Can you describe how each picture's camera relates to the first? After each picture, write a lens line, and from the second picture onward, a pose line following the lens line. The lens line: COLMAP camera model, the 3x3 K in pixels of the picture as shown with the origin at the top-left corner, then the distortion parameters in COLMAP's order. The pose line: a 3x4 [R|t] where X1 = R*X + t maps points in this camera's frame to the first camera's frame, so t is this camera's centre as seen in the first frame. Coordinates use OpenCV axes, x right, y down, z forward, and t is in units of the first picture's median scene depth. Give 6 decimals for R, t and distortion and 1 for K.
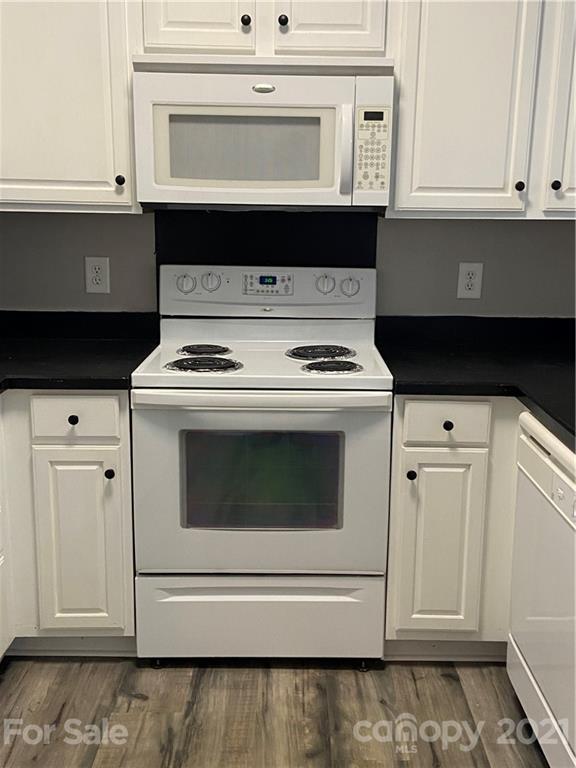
lens RADIAL K [[837.8, 0, 288.0], [0, 837.8, 384.0], [0, 0, 1]] dist [0.024316, 0.011837]
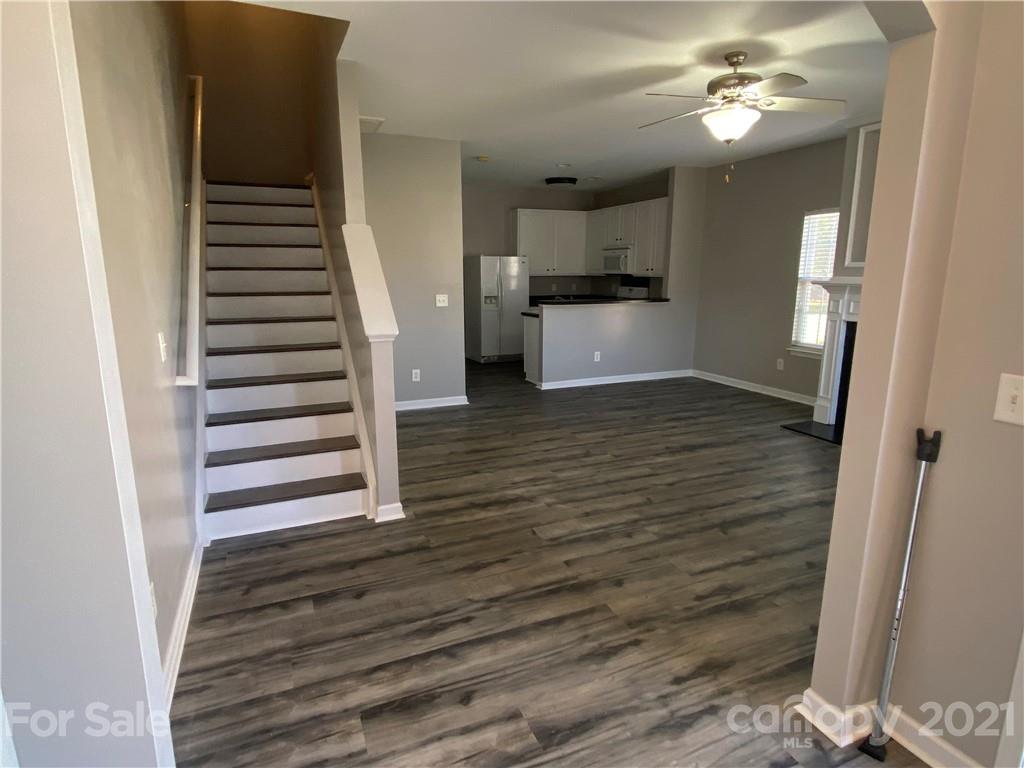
lens RADIAL K [[561.5, 0, 512.0], [0, 561.5, 384.0], [0, 0, 1]] dist [0.070481, -0.076935]
pose [[0.373854, 0.175478, -0.910736, 3.032921], [-0.229534, 0.968899, 0.092461, 0.283244], [0.898636, 0.174478, 0.402505, -0.898813]]
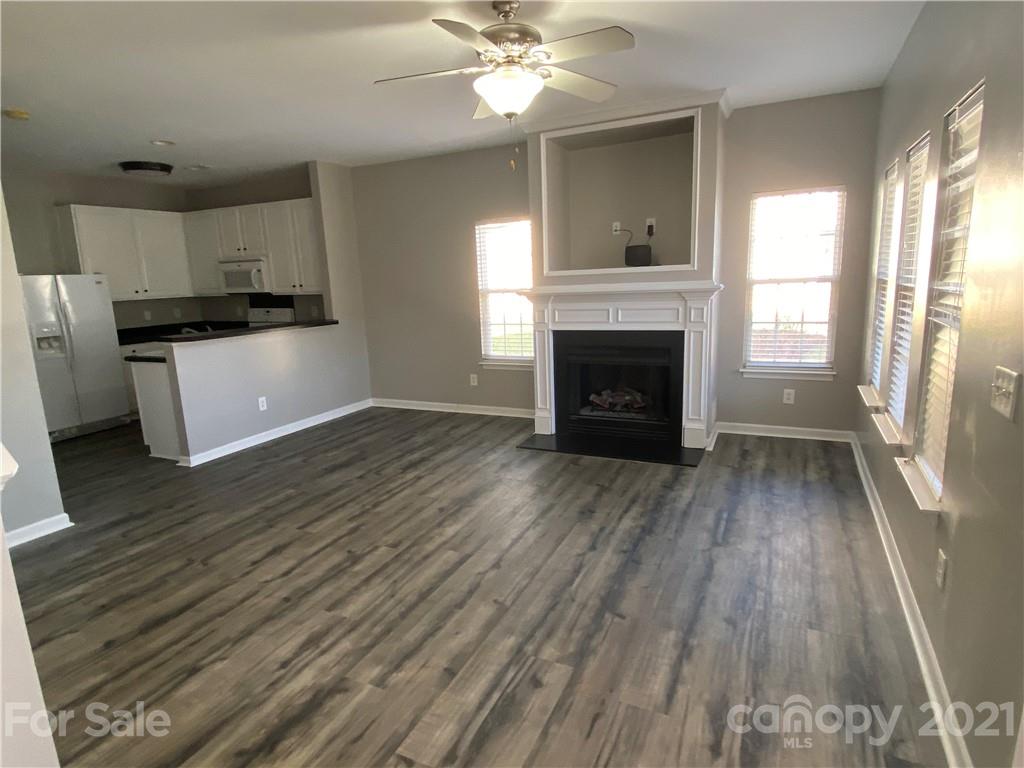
lens RADIAL K [[561.5, 0, 512.0], [0, 561.5, 384.0], [0, 0, 1]] dist [0.070481, -0.076935]
pose [[0.894381, 0.040498, -0.445469, 2.360057], [-0.066503, 0.996864, -0.042893, 0.267590], [0.442335, 0.067987, 0.894269, -0.891352]]
